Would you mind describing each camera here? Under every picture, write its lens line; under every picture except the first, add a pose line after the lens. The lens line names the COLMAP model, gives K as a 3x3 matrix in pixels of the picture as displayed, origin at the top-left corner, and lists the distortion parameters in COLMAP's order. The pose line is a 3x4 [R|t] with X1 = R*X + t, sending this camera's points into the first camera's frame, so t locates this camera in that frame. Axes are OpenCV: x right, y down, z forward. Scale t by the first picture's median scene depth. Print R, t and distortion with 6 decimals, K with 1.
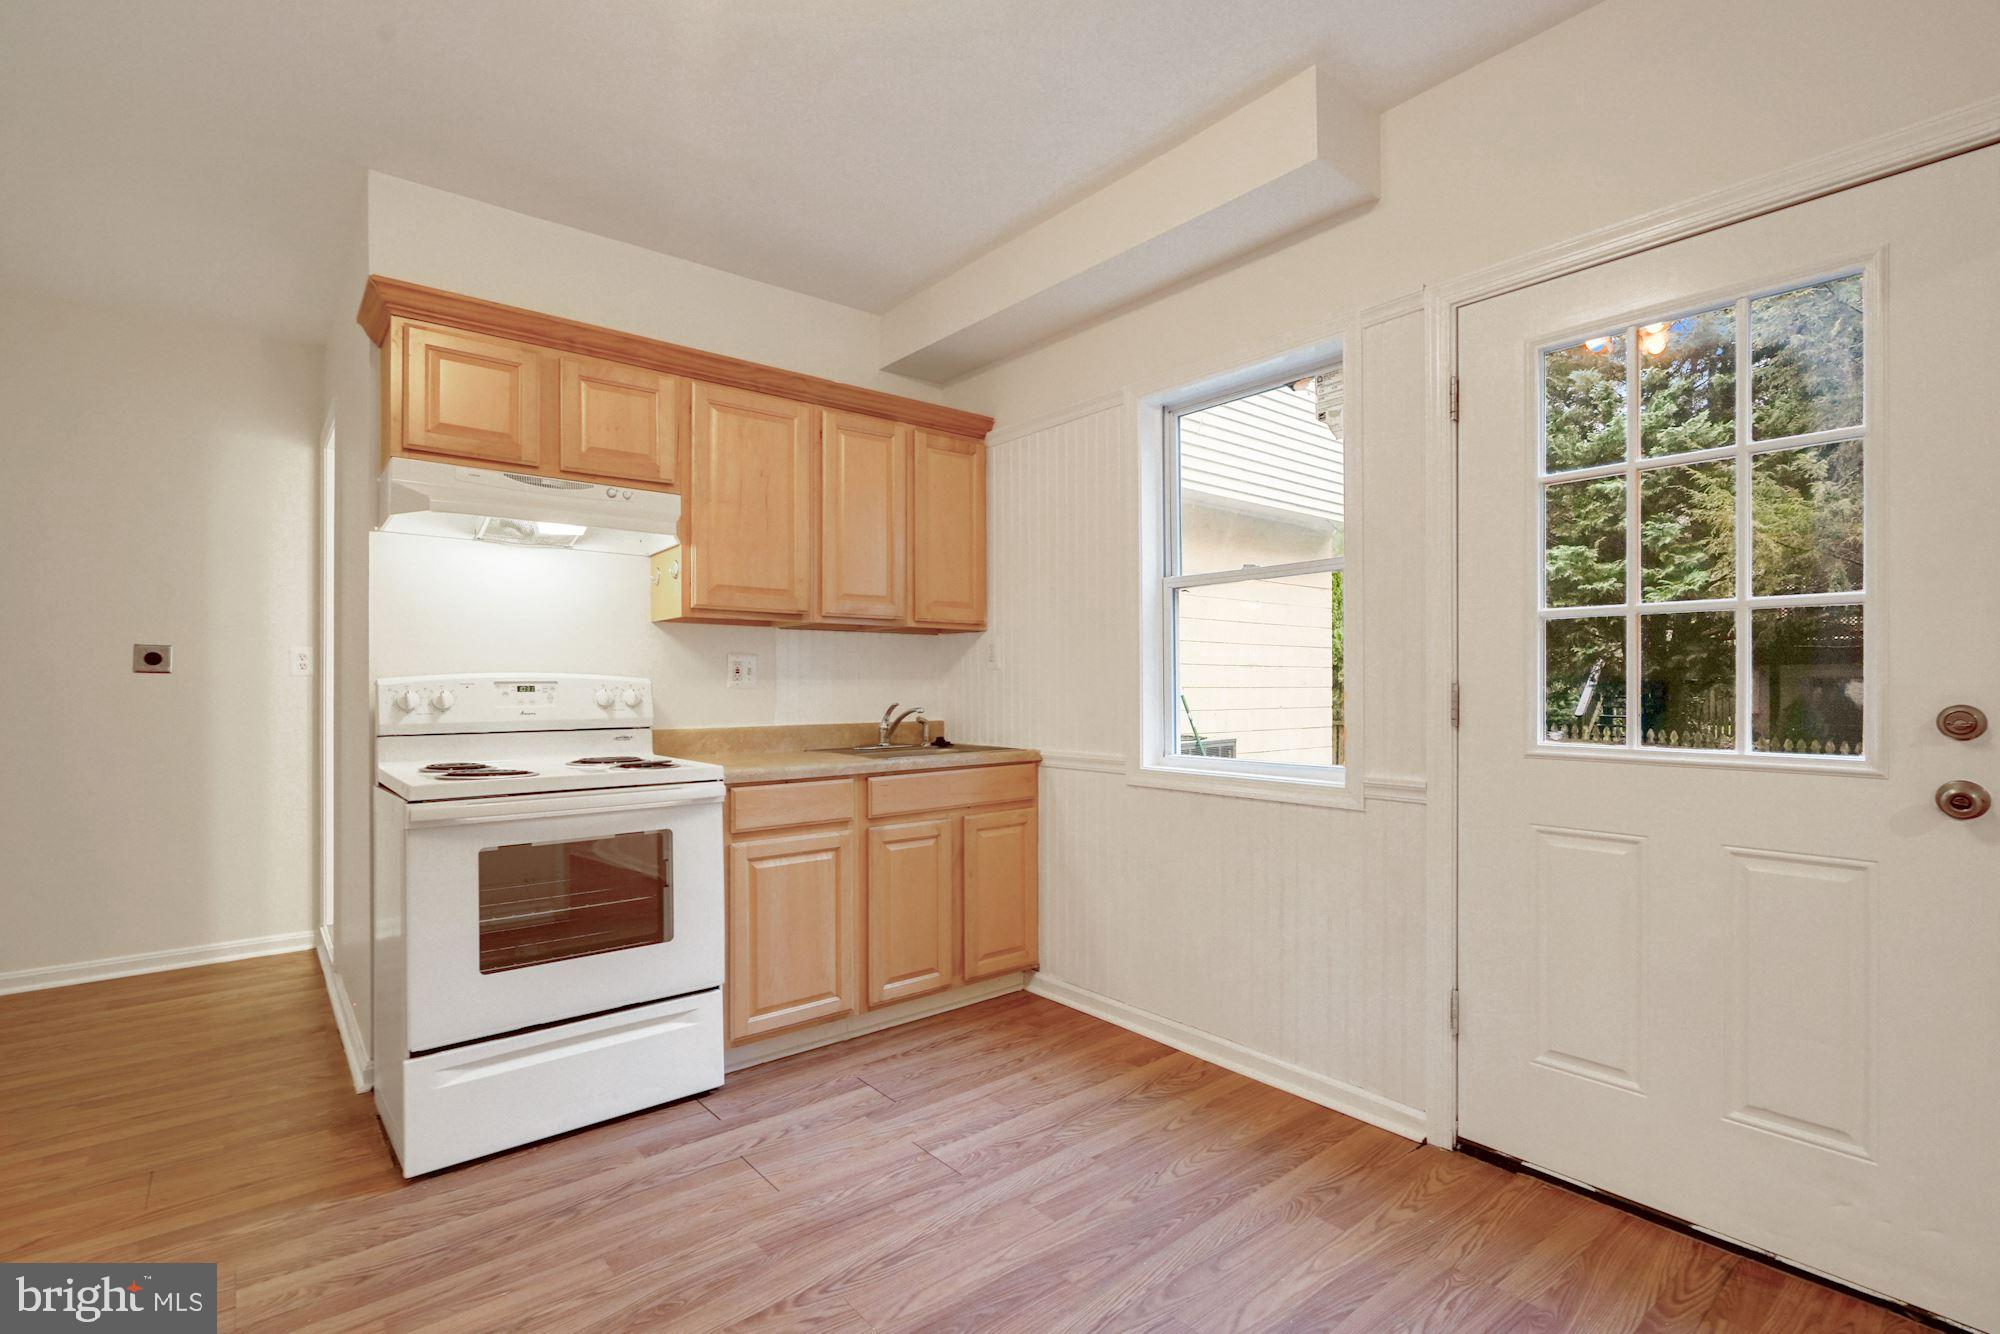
lens RADIAL K [[916.5, 0, 1003.6], [0, 916.5, 683.0], [0, 0, 1]] dist [-0.031180, 0.004090]
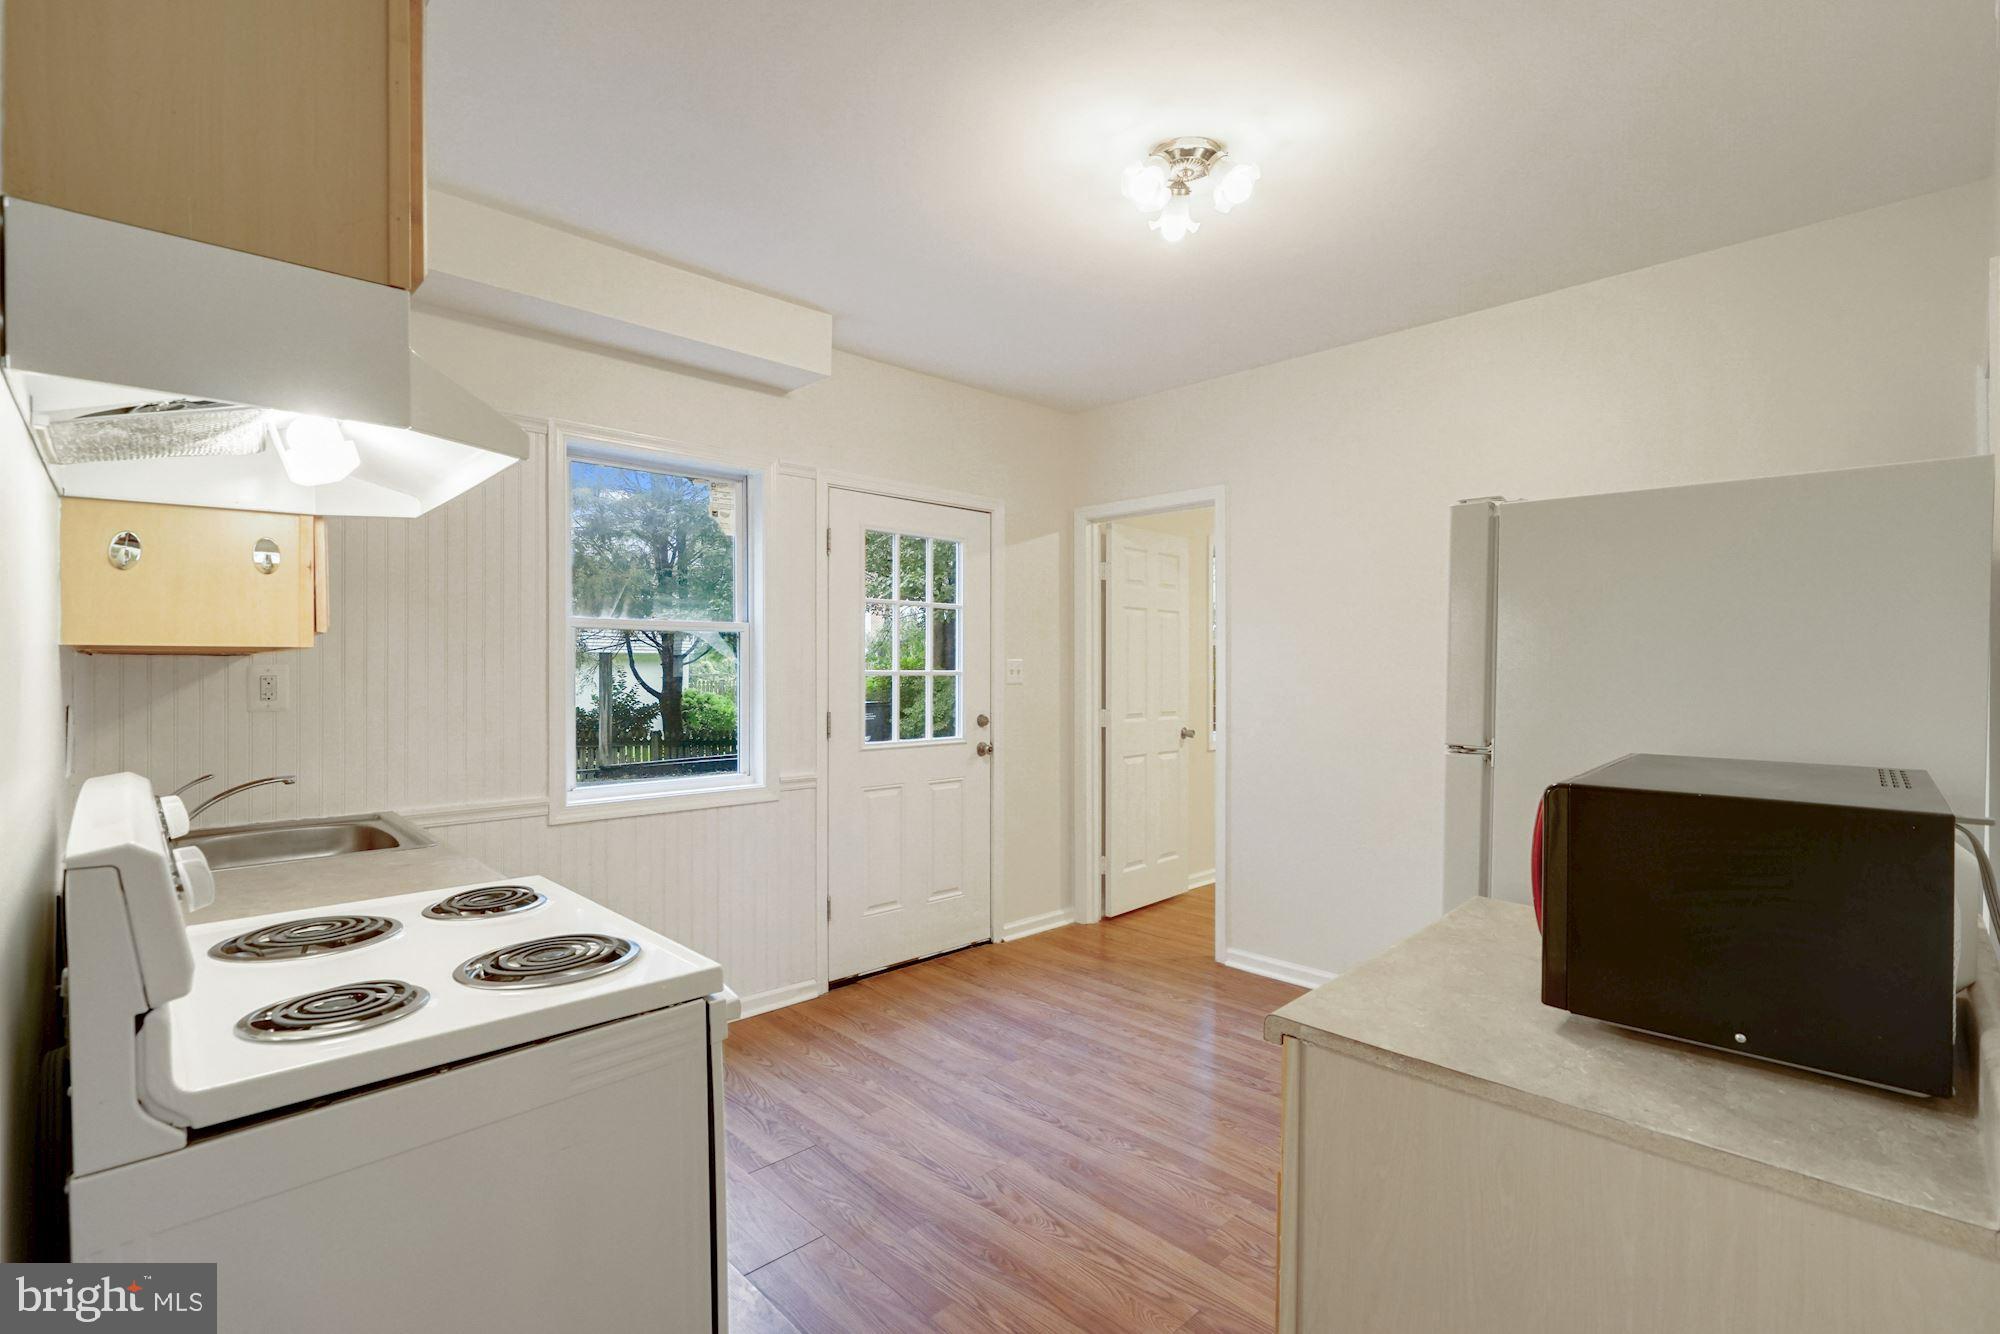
lens RADIAL K [[916.5, 0, 1004.6], [0, 916.5, 659.3], [0, 0, 1]] dist [-0.031180, 0.004090]
pose [[-0.090066, 0.004582, 0.995925, -1.396886], [-0.005998, 0.999969, -0.005143, -0.104535], [-0.995918, -0.006437, -0.090035, 0.955209]]
